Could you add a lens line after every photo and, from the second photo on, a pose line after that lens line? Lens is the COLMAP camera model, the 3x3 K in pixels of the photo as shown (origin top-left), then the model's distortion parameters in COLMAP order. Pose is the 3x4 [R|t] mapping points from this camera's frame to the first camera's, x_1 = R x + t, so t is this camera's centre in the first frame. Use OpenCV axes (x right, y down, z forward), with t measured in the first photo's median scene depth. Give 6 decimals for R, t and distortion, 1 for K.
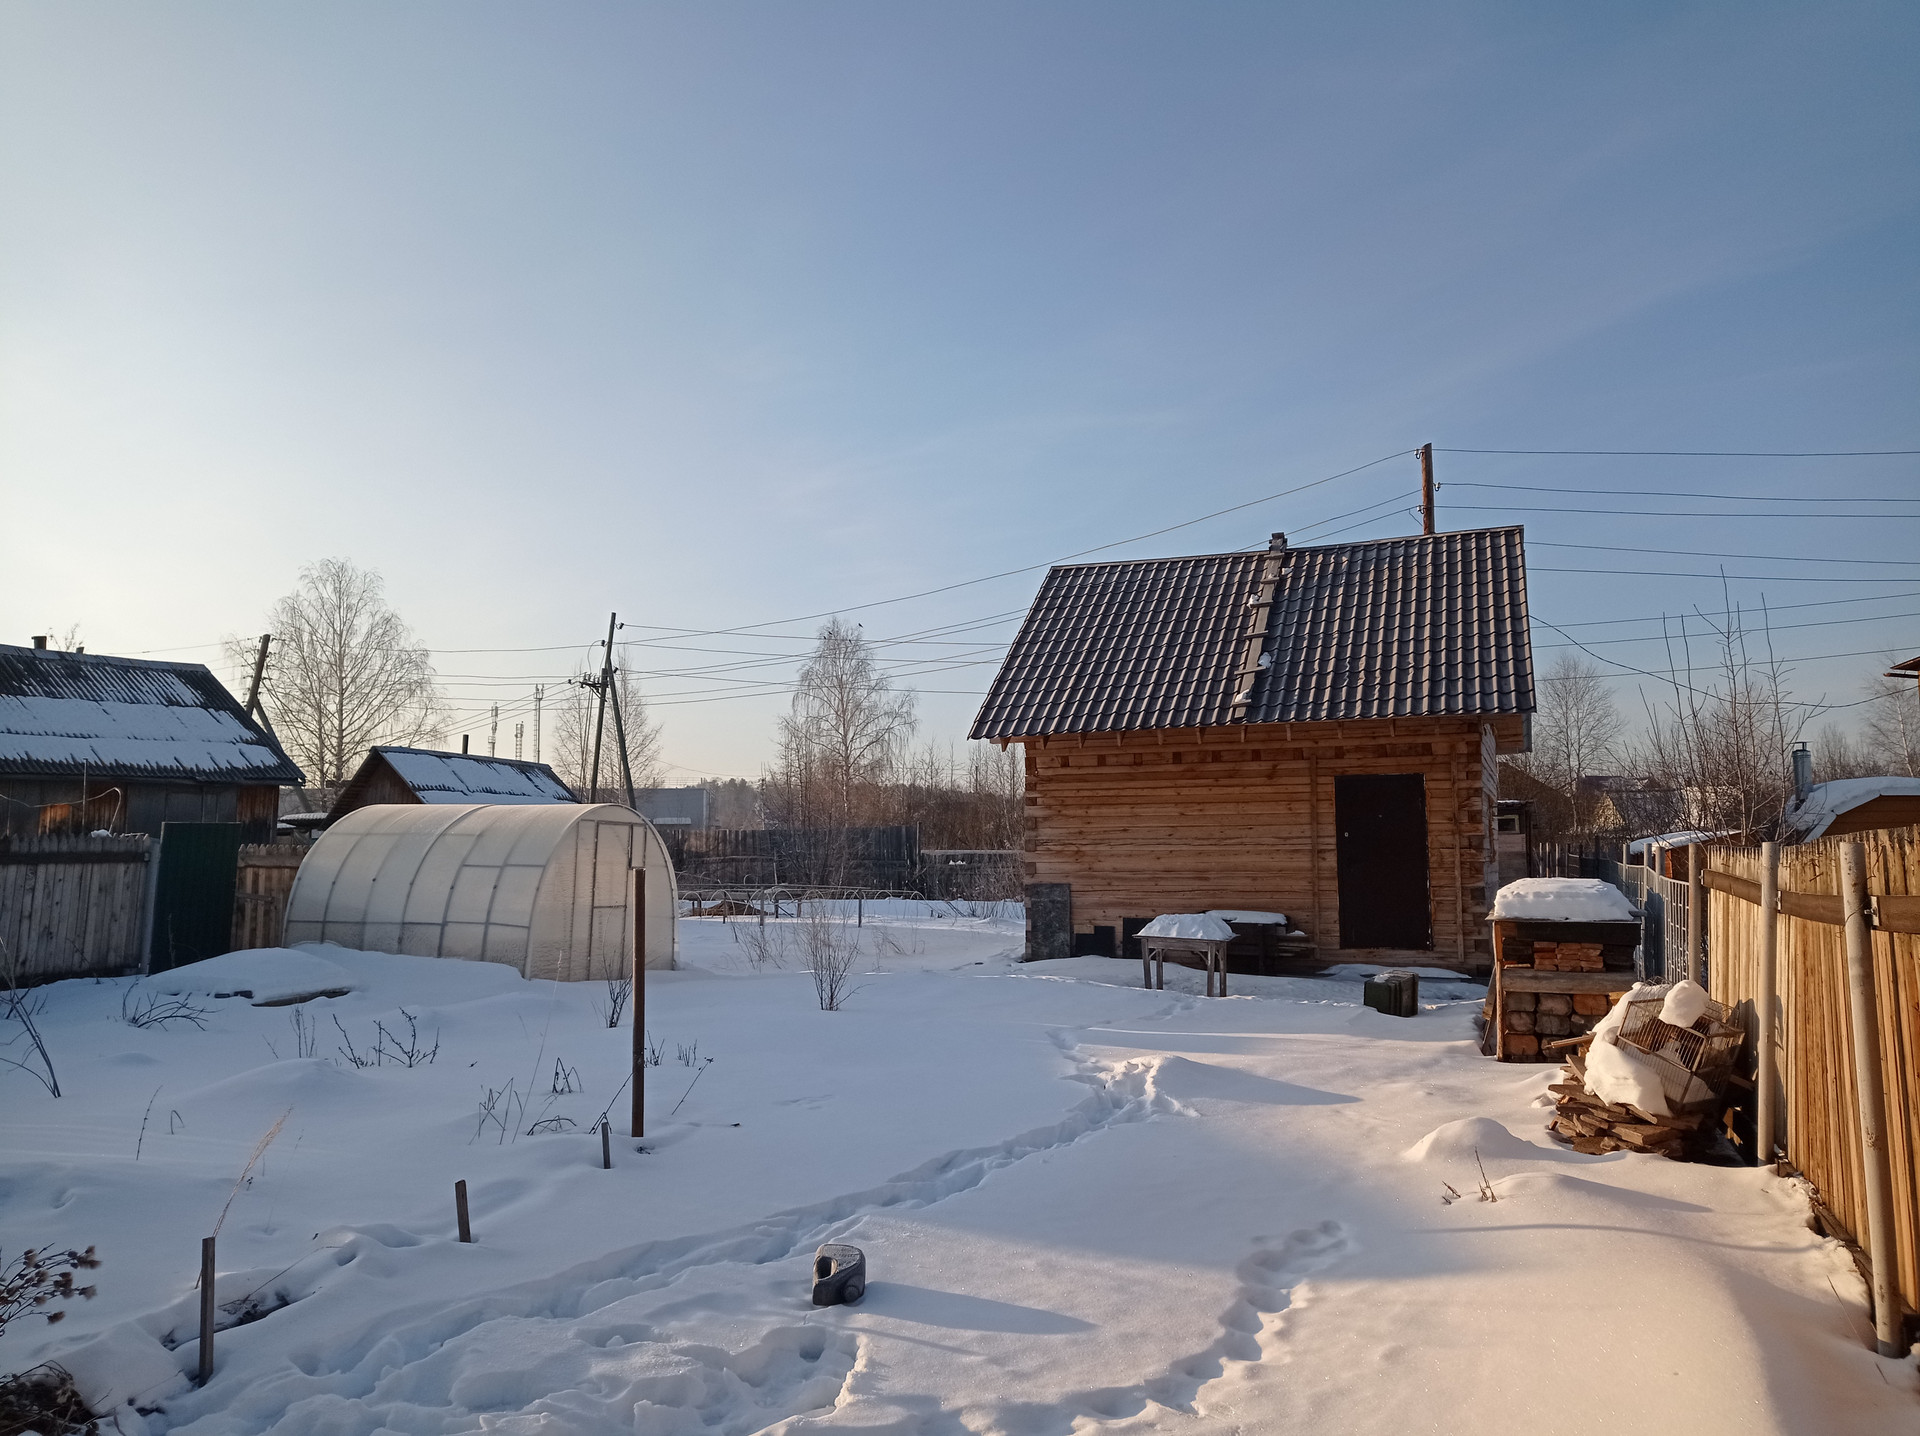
lens RADIAL K [[1444.2, 0, 960.0], [0, 1444.2, 718.0], [0, 0, 1]] dist [0.053667, -0.002144]
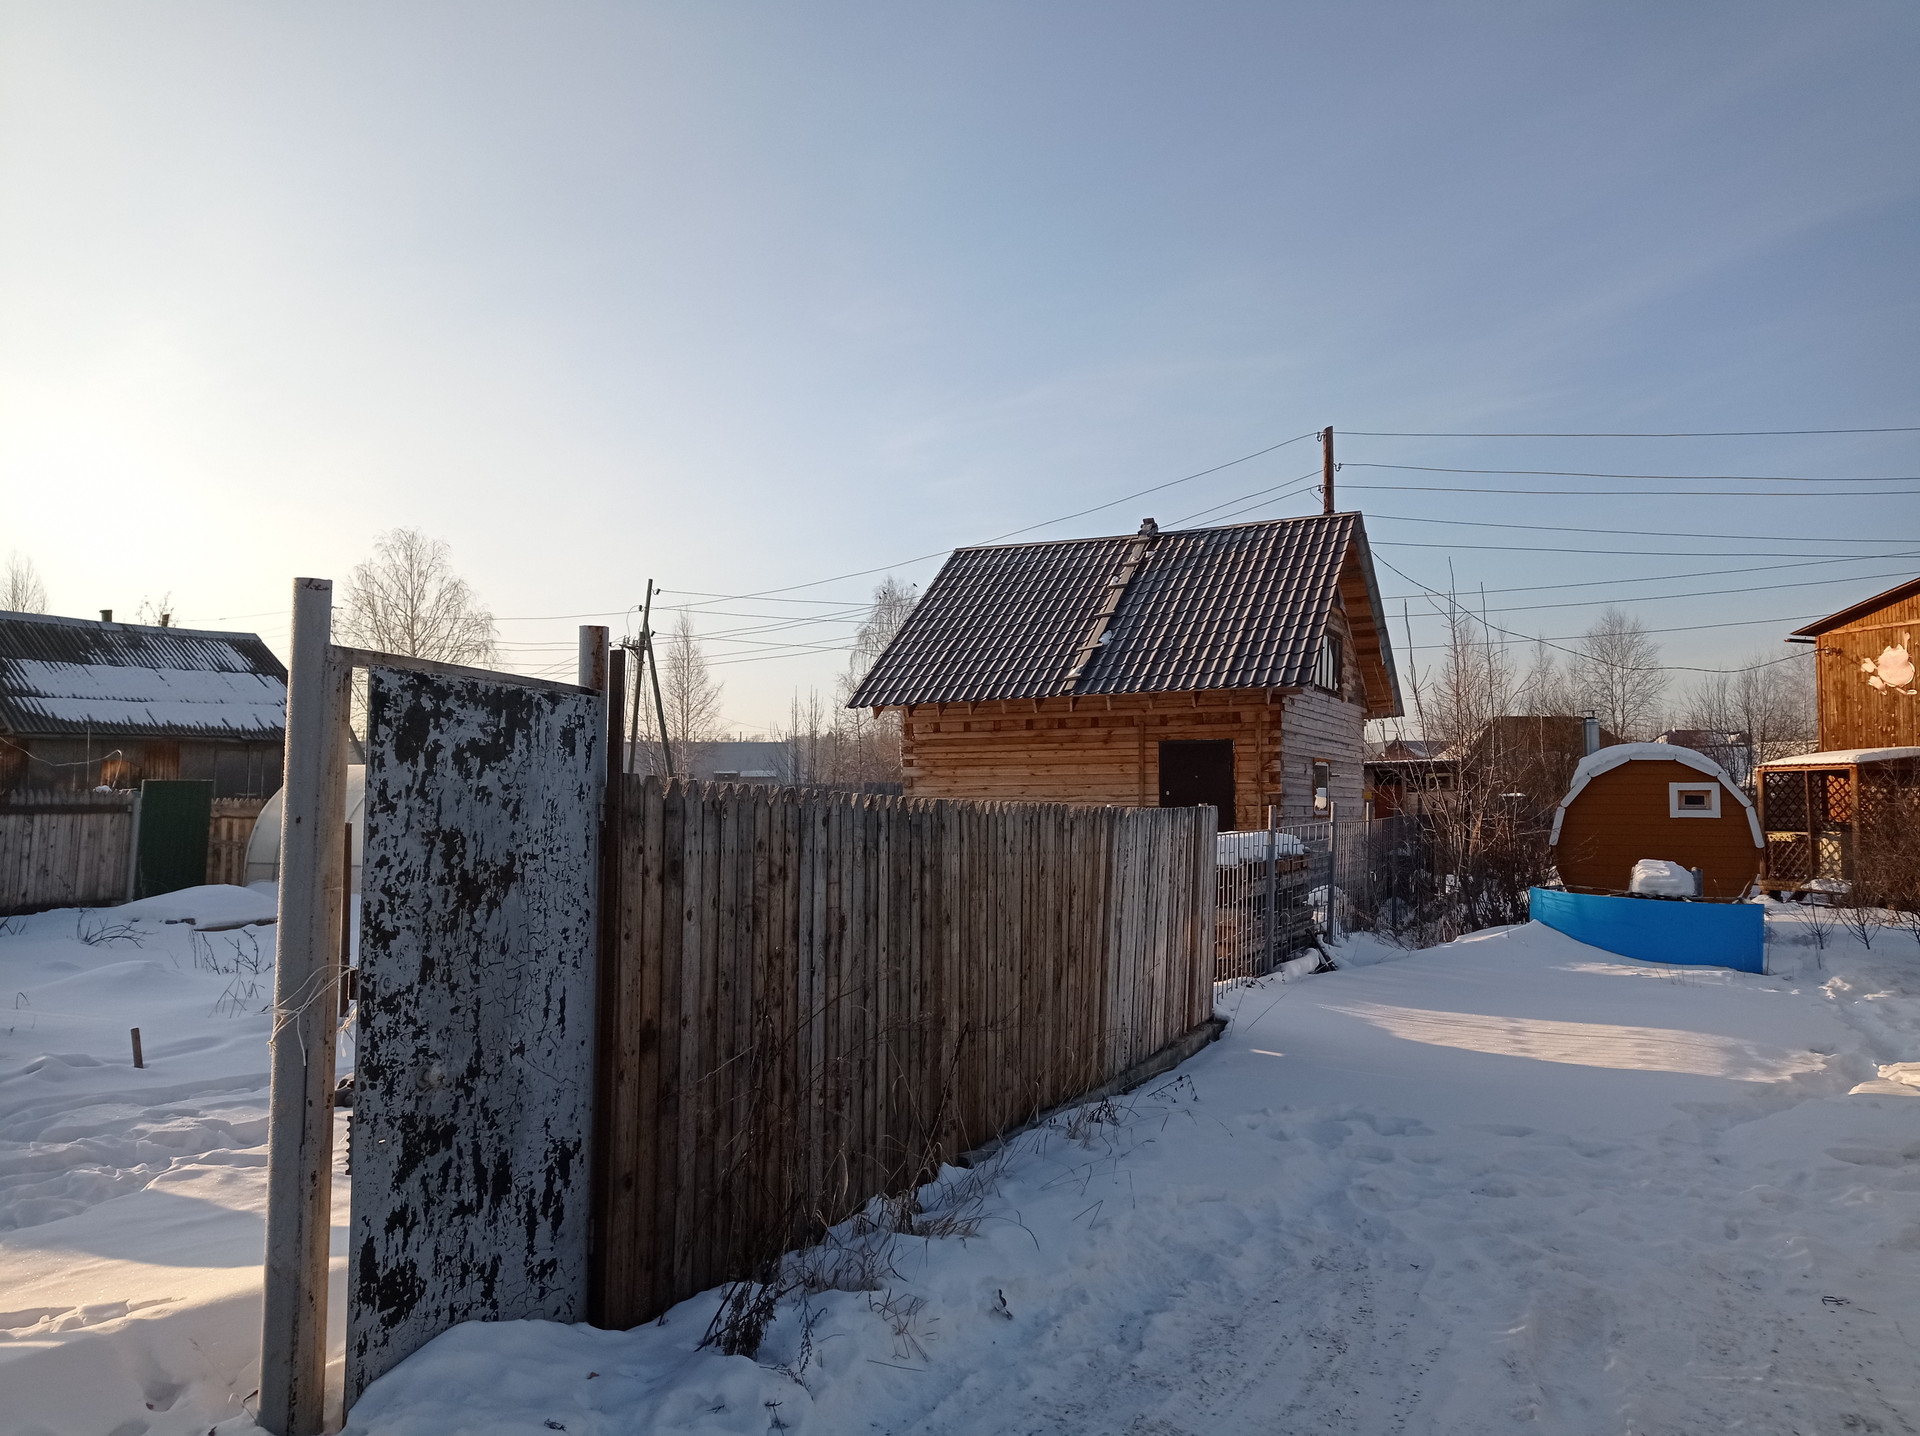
lens RADIAL K [[1444.2, 0, 960.0], [0, 1444.2, 718.0], [0, 0, 1]] dist [0.053667, -0.002144]
pose [[0.997613, -0.000277, -0.069051, 0.170948], [0.002504, 0.999480, 0.032163, -0.013613], [0.069006, -0.032259, 0.997095, -0.122814]]
